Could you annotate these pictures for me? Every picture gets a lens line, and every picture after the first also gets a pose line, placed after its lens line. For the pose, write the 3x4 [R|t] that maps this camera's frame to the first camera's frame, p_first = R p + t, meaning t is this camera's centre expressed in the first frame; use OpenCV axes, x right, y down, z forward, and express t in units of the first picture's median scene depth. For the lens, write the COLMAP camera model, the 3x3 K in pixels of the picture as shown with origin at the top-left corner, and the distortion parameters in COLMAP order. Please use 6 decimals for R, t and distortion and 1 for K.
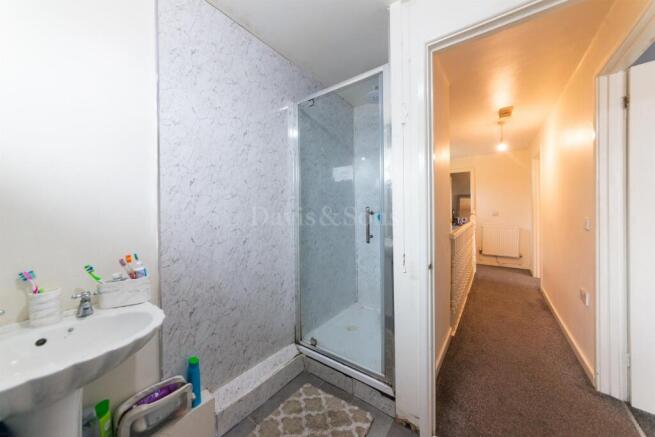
lens RADIAL K [[232.1, 0, 329.1], [0, 232.1, 213.3], [0, 0, 1]] dist [-0.001792, -0.000176]
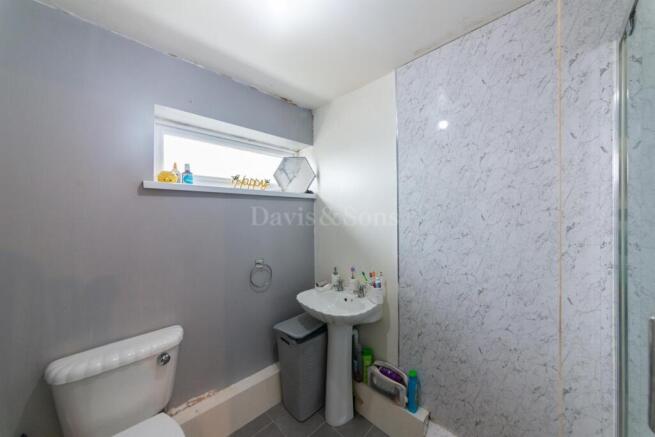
lens RADIAL K [[232.1, 0, 329.1], [0, 232.1, 213.3], [0, 0, 1]] dist [-0.001792, -0.000176]
pose [[-0.163466, 0.010394, -0.986494, 0.630883], [0.004217, 0.999943, 0.009837, -0.195967], [0.986540, -0.002552, -0.163501, 0.739237]]
